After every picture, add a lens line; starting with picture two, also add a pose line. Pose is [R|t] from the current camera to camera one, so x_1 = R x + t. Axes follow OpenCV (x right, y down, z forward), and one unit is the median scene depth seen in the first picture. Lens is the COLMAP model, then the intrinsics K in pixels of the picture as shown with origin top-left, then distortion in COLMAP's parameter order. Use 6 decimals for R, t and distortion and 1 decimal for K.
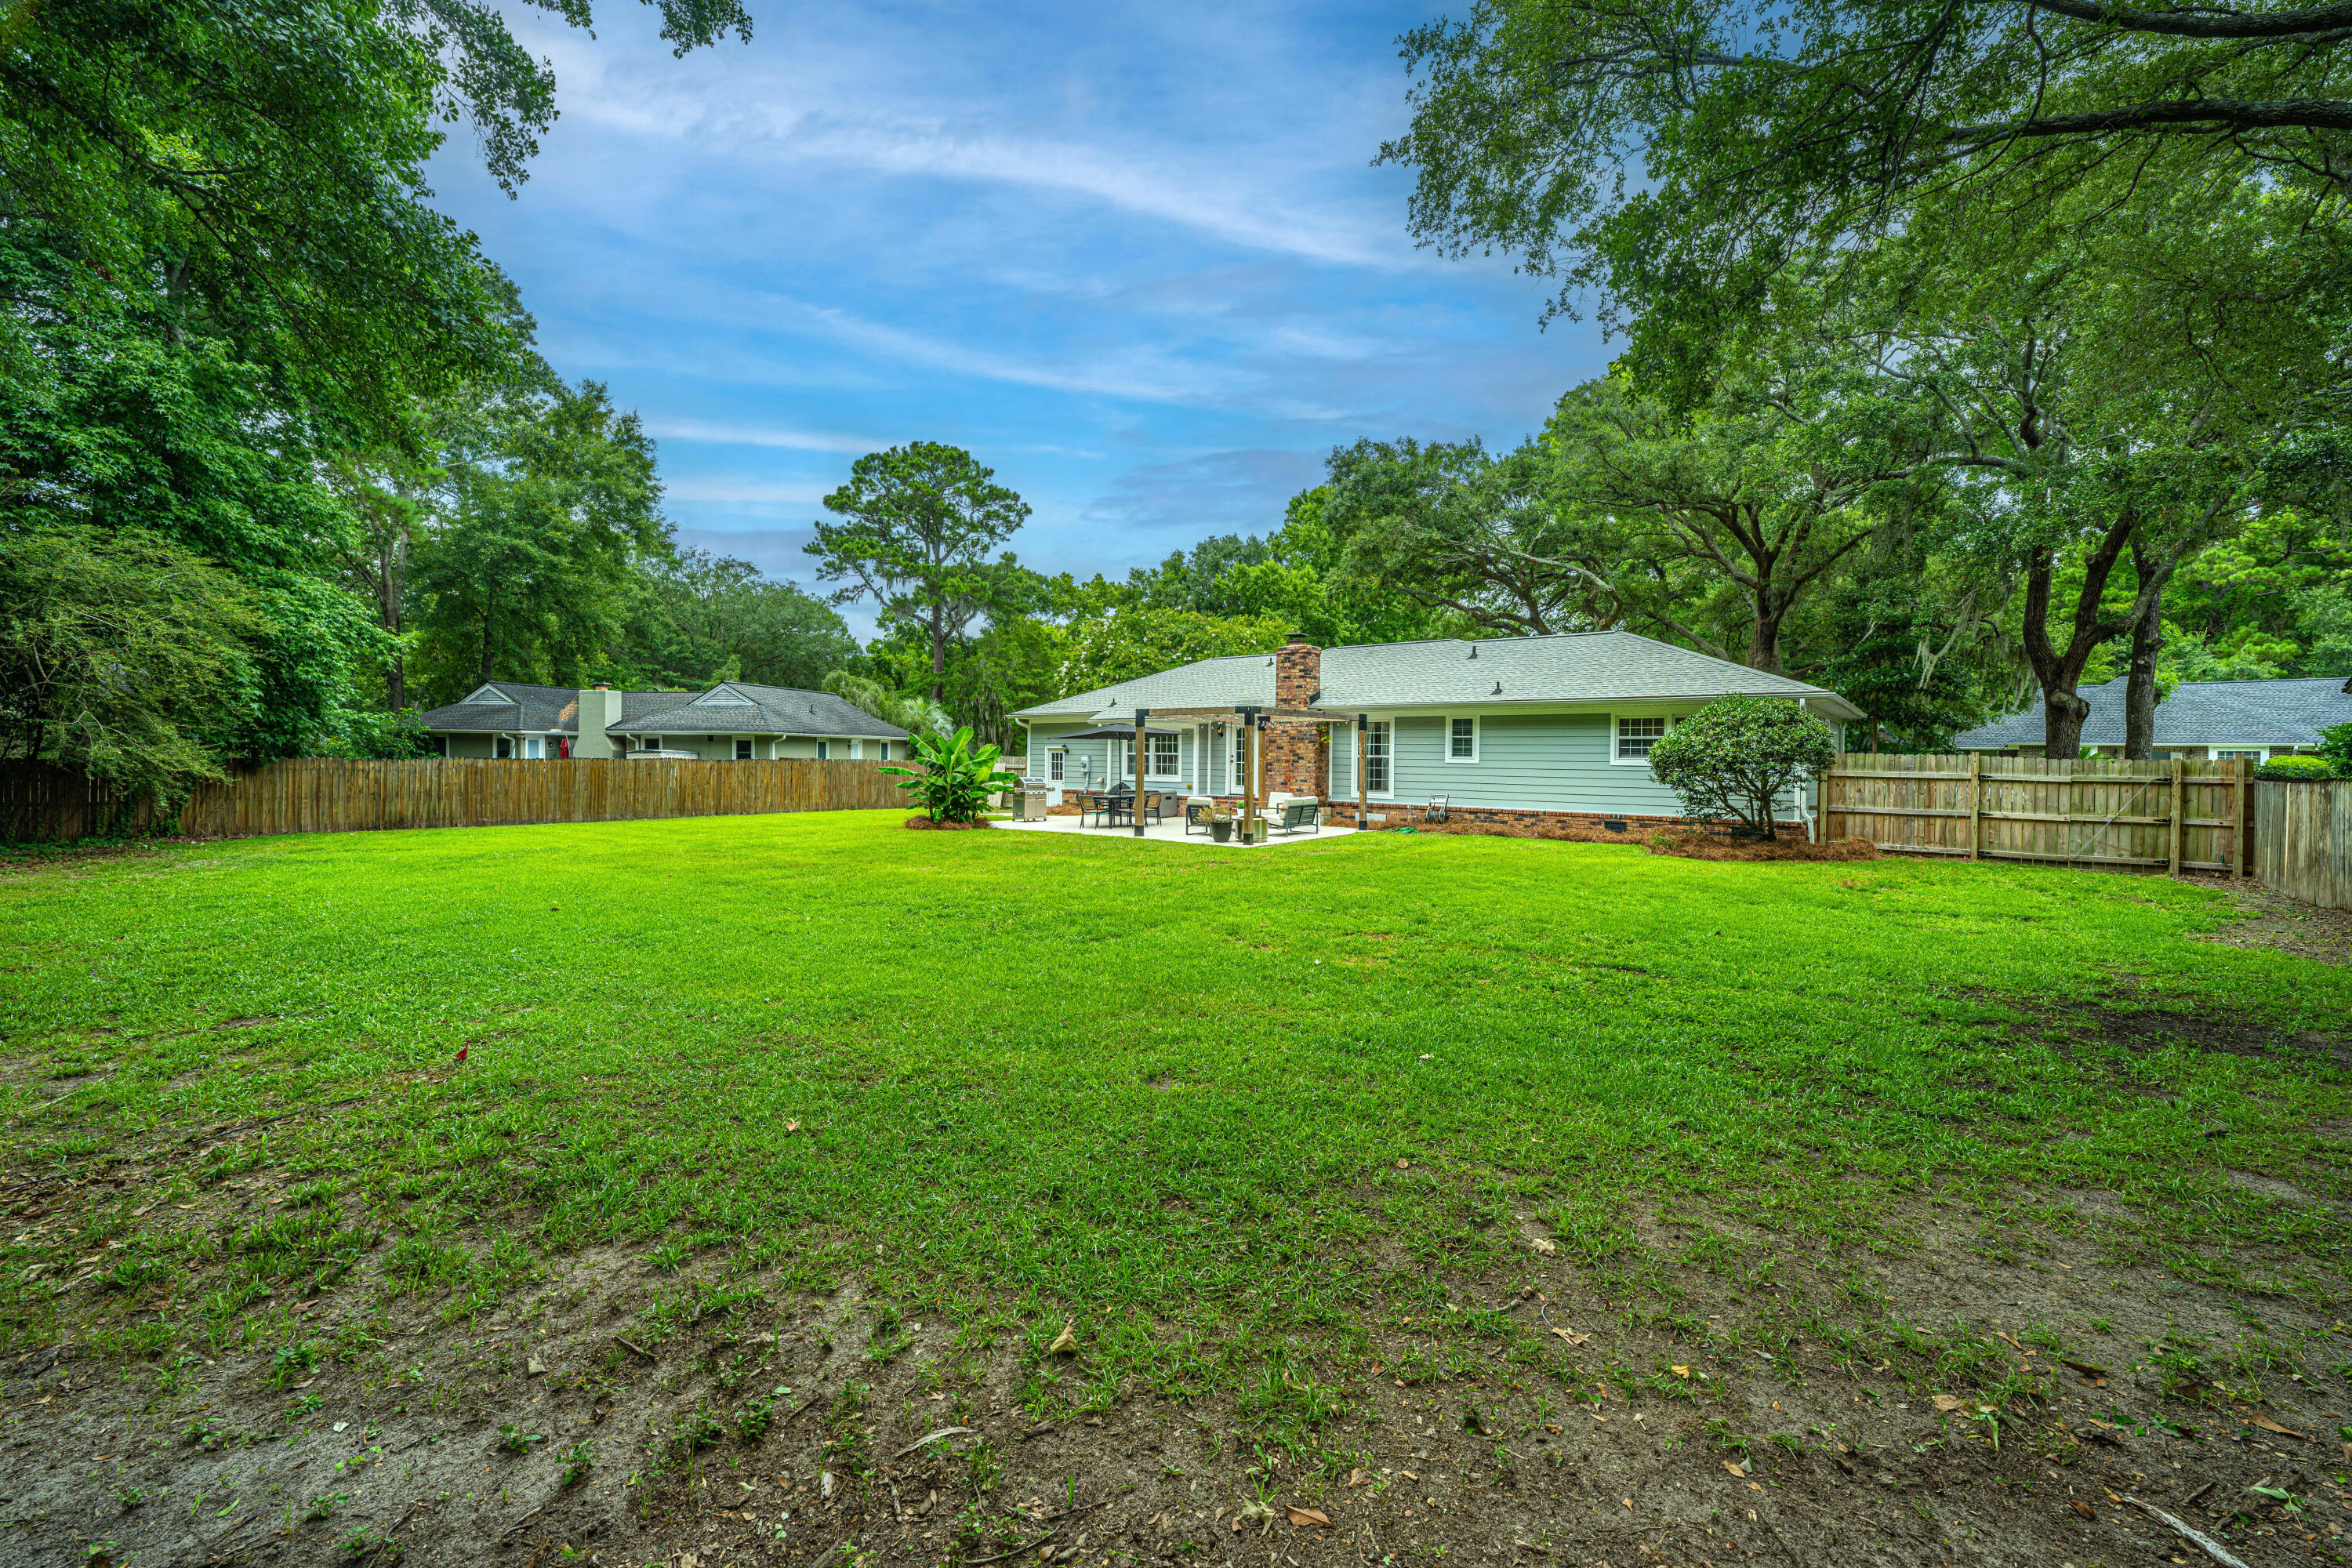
lens RADIAL K [[938.2, 0, 1165.7], [0, 938.2, 755.6], [0, 0, 1]] dist [-0.004480, 0.001170]
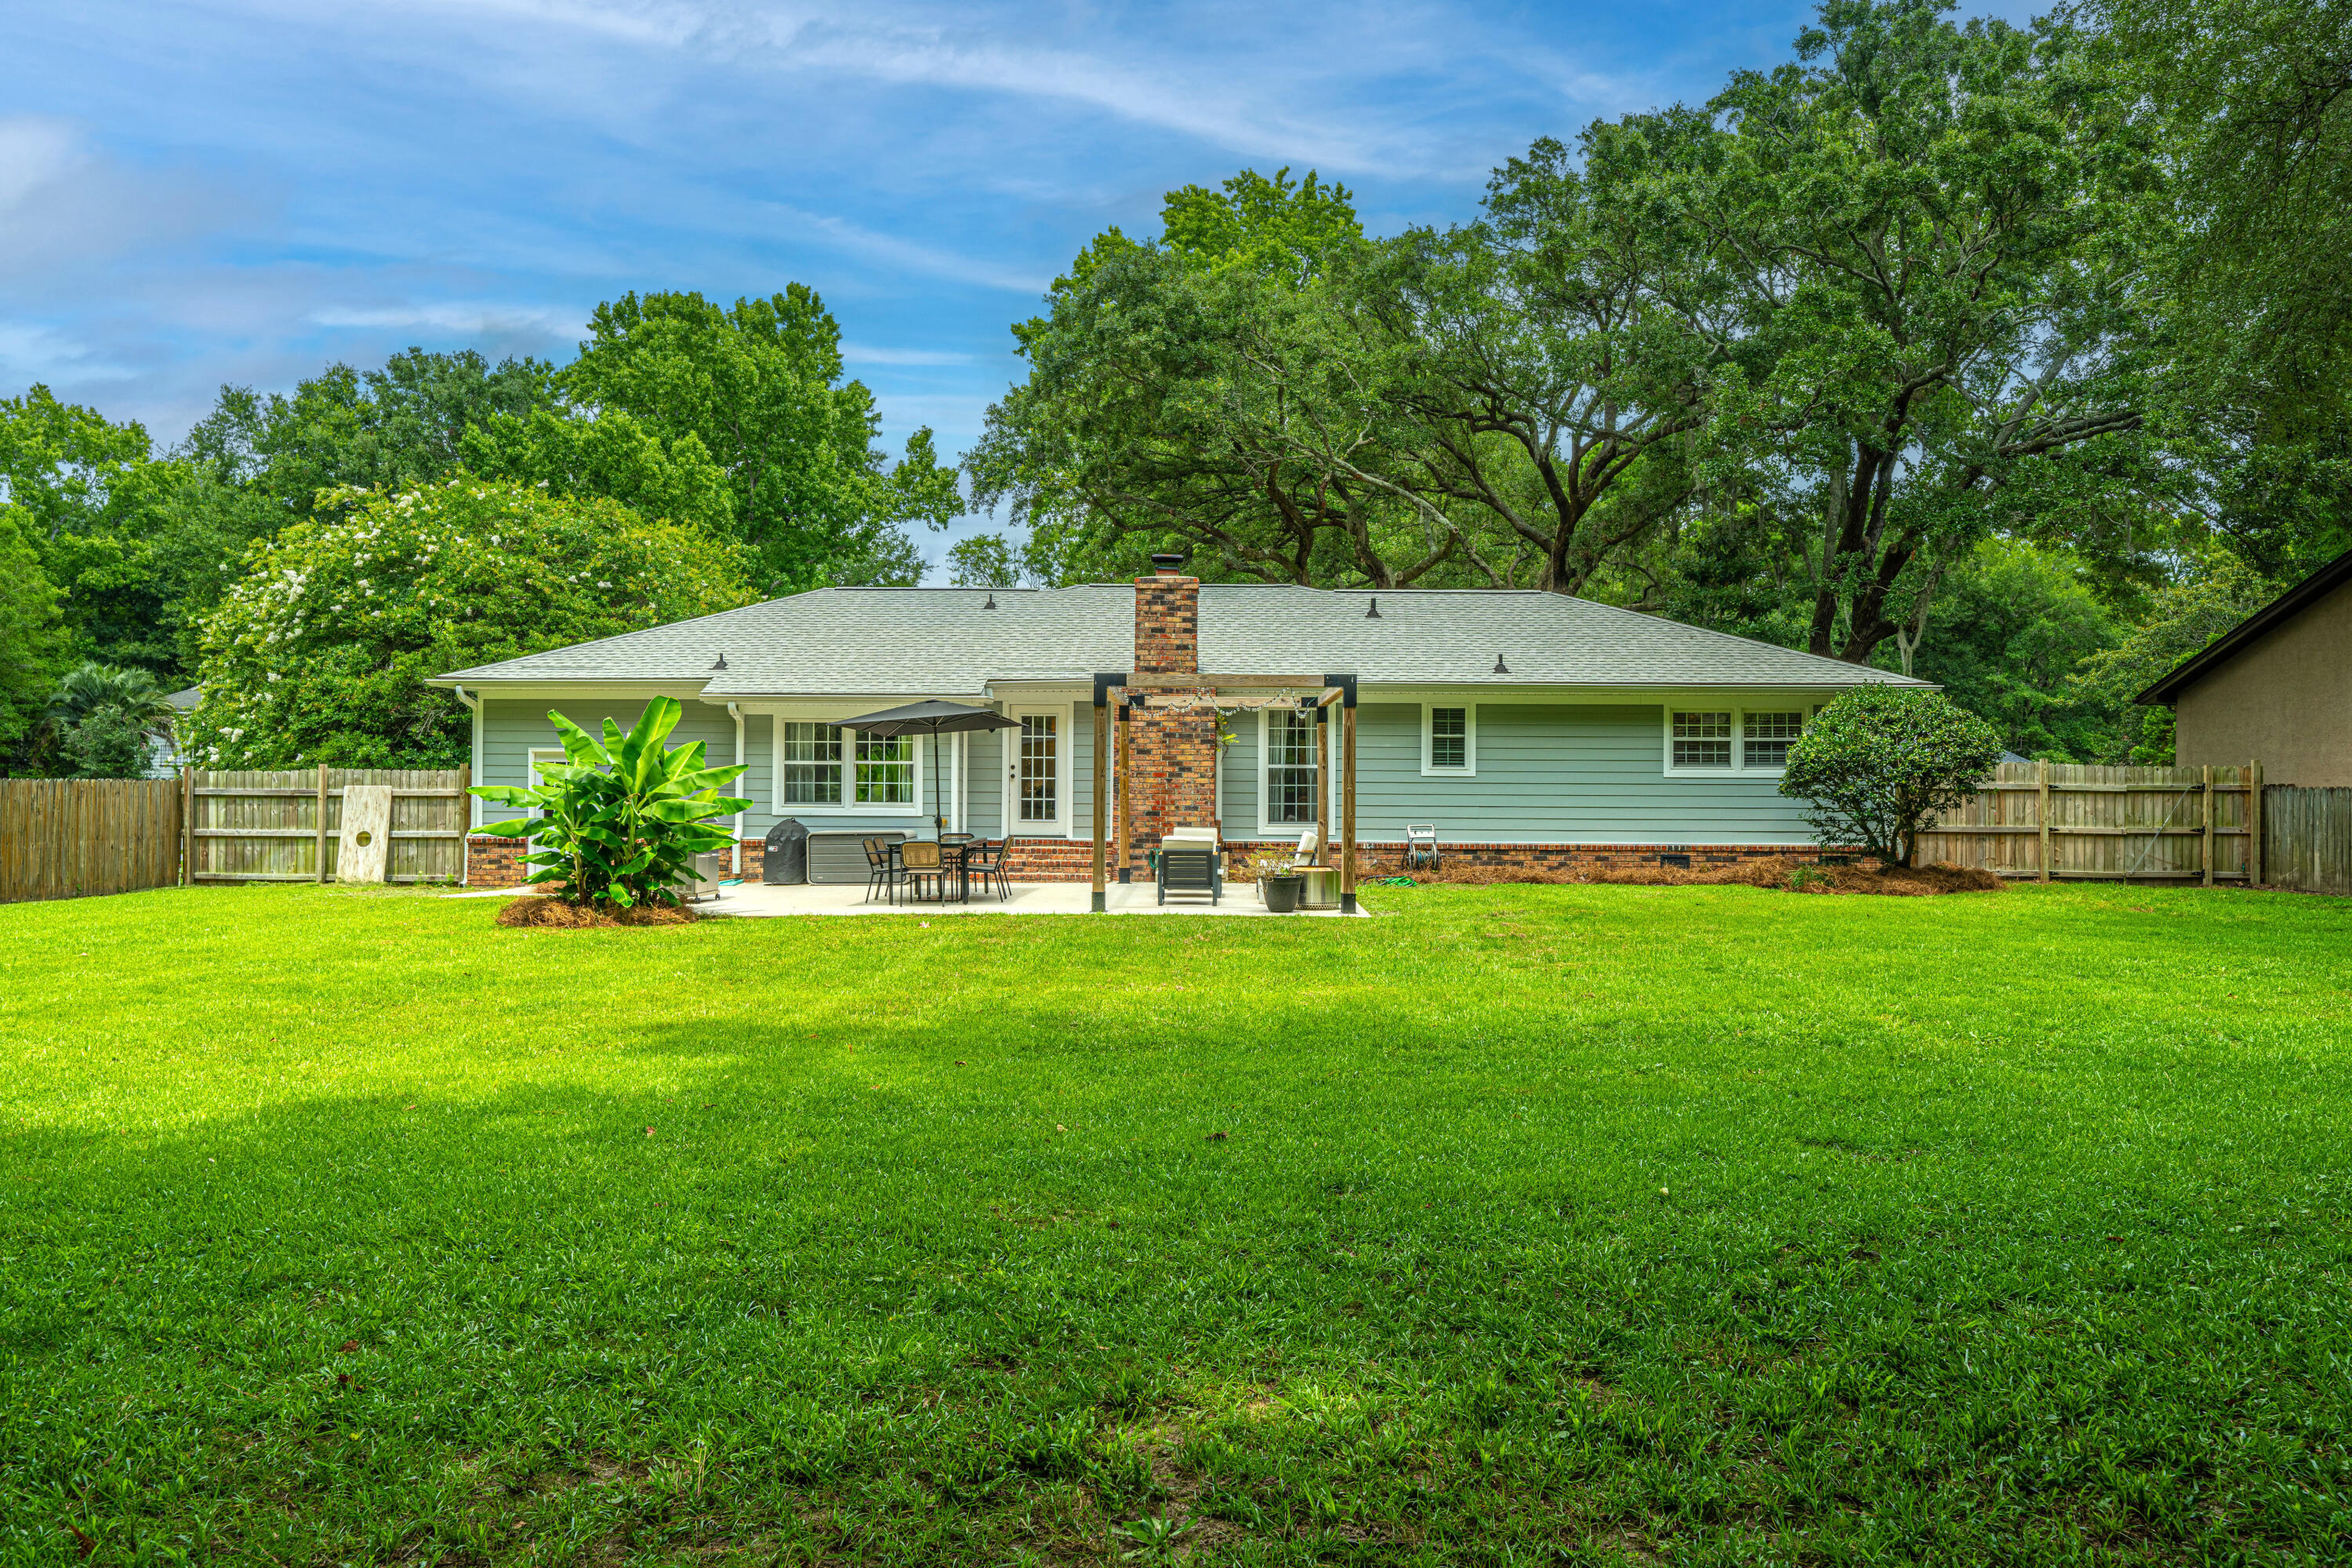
lens RADIAL K [[1573.9, 0, 1168.7], [0, 1573.9, 771.0], [0, 0, 1]] dist [-0.005883, 0.003860]
pose [[0.789986, 0.002002, 0.613122, -0.621018], [0.003231, 0.999967, -0.007429, 0.014585], [-0.613116, 0.007849, 0.789954, 0.313914]]
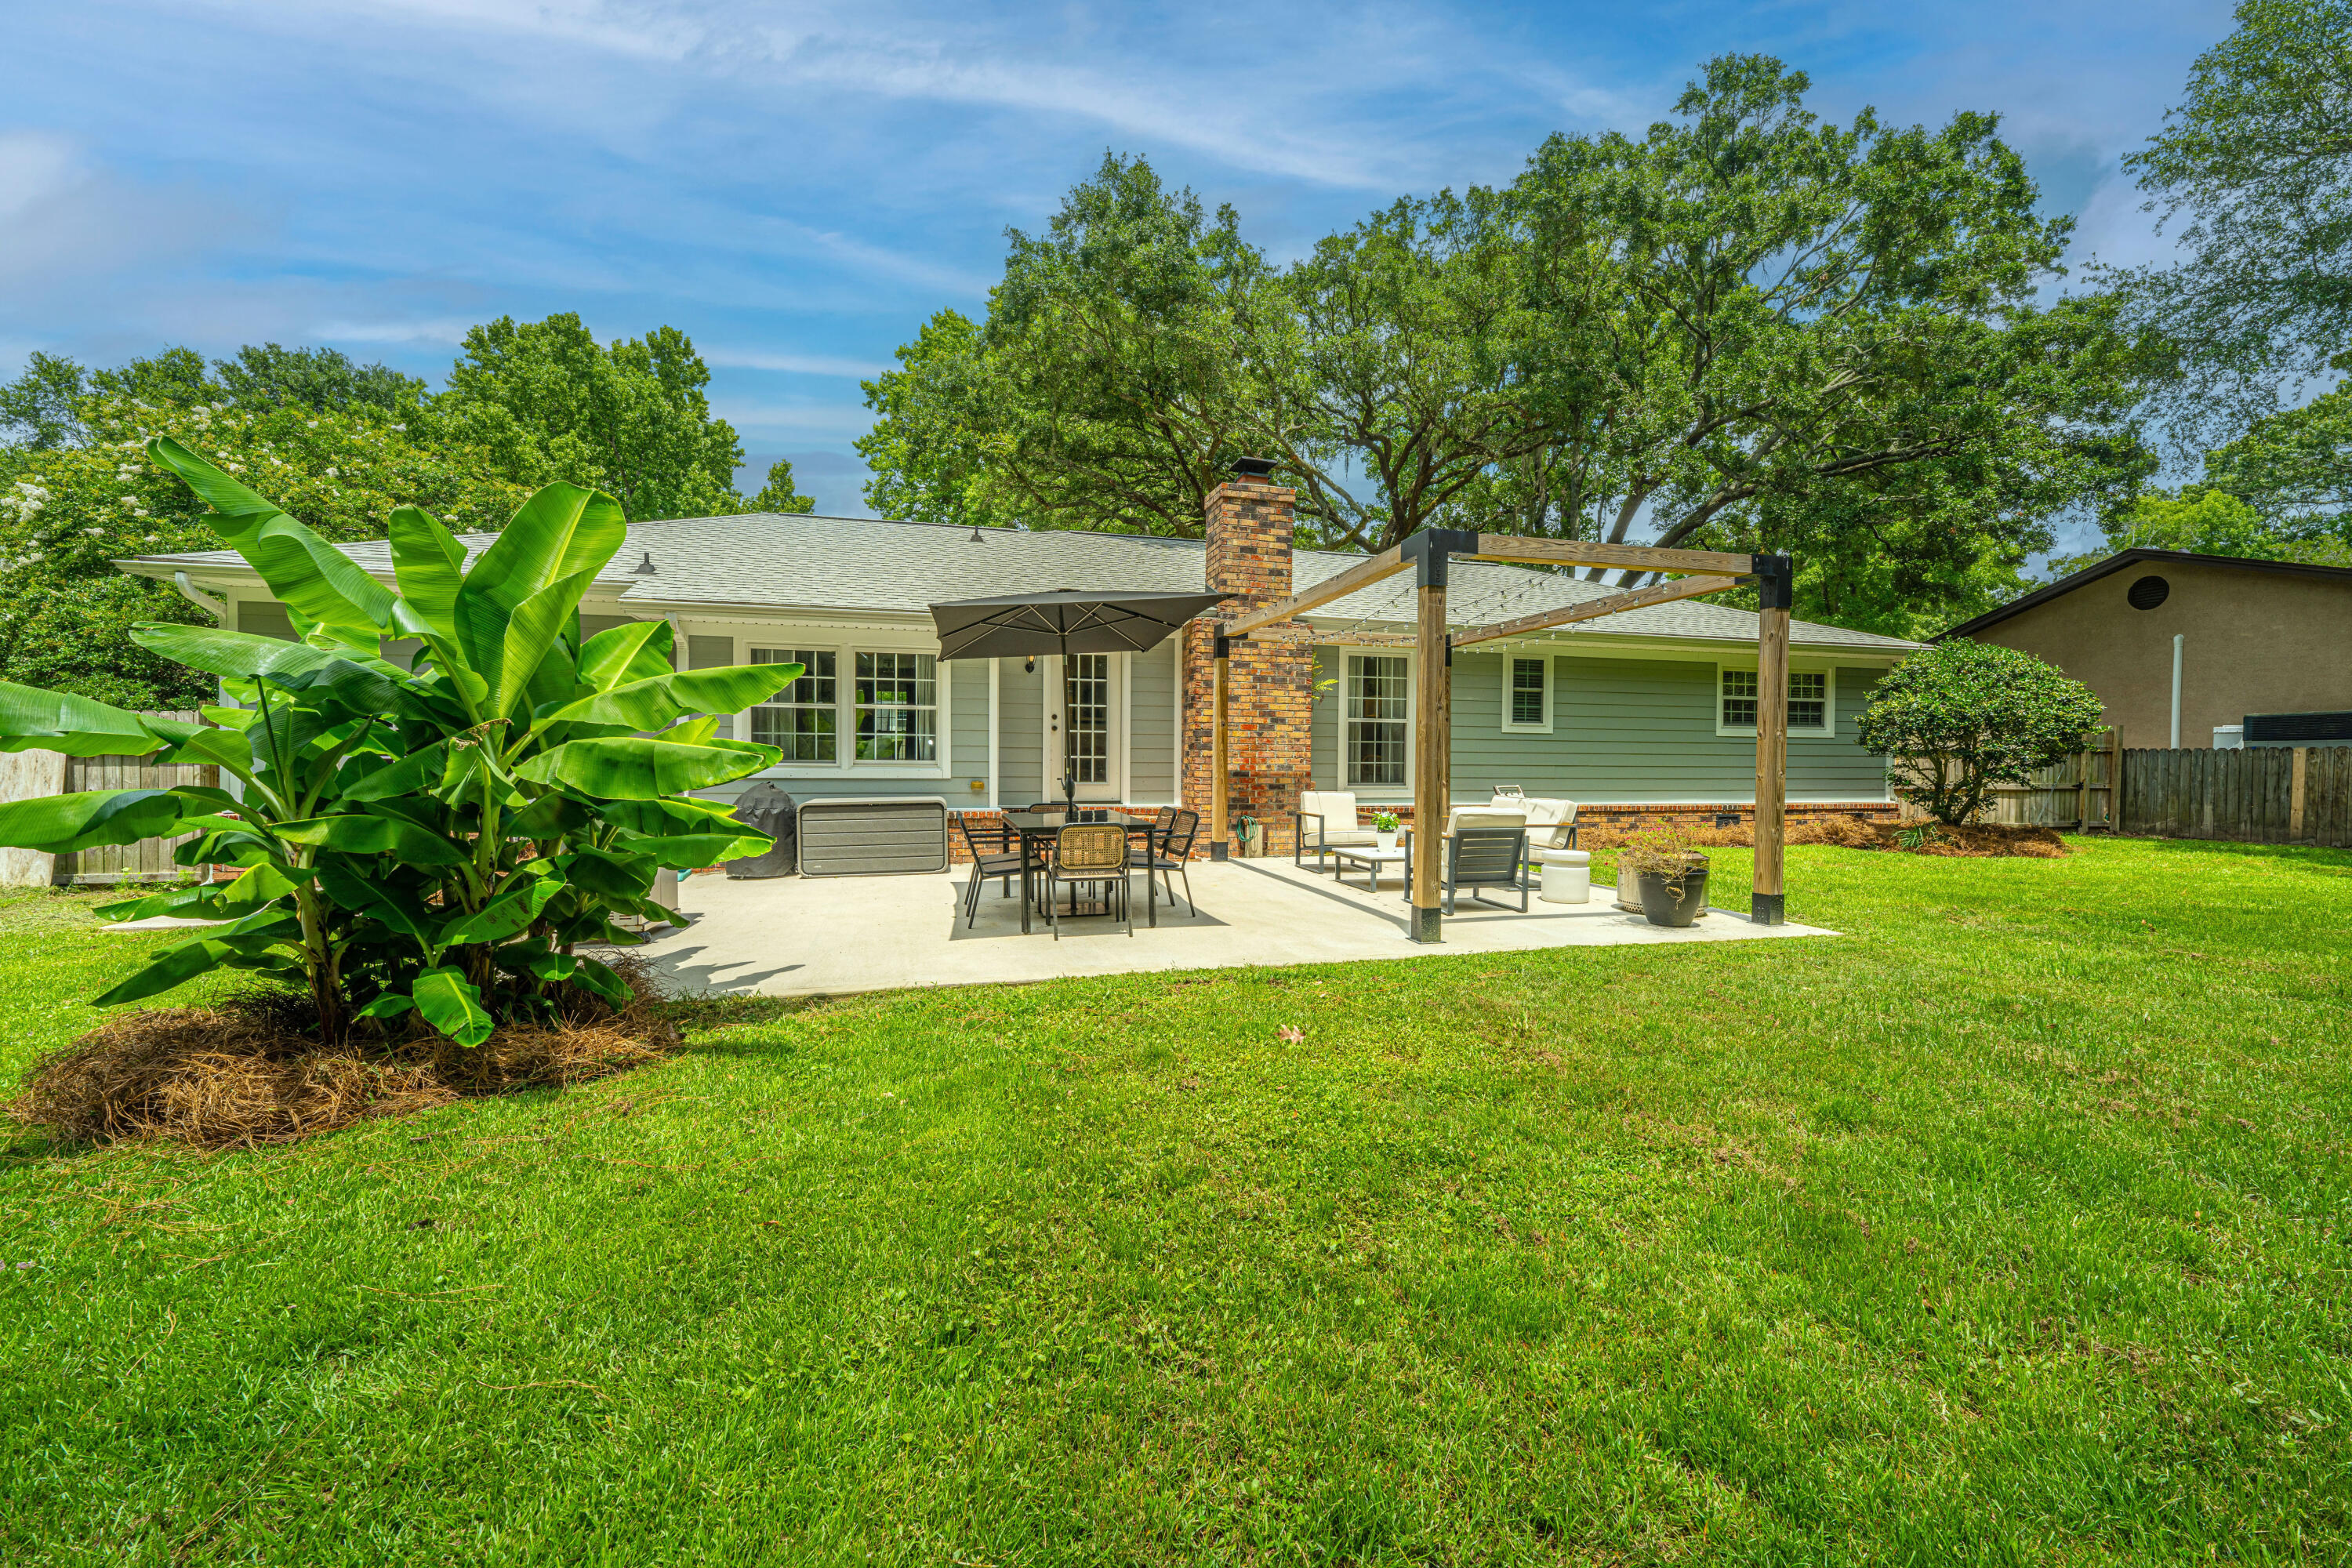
lens RADIAL K [[938.2, 0, 1186.1], [0, 938.2, 784.8], [0, 0, 1]] dist [-0.004480, 0.001170]
pose [[0.581035, -0.025515, 0.813479, -0.374700], [0.000311, 0.999515, 0.031128, 0.027692], [-0.813879, -0.017833, 0.580761, 1.013091]]
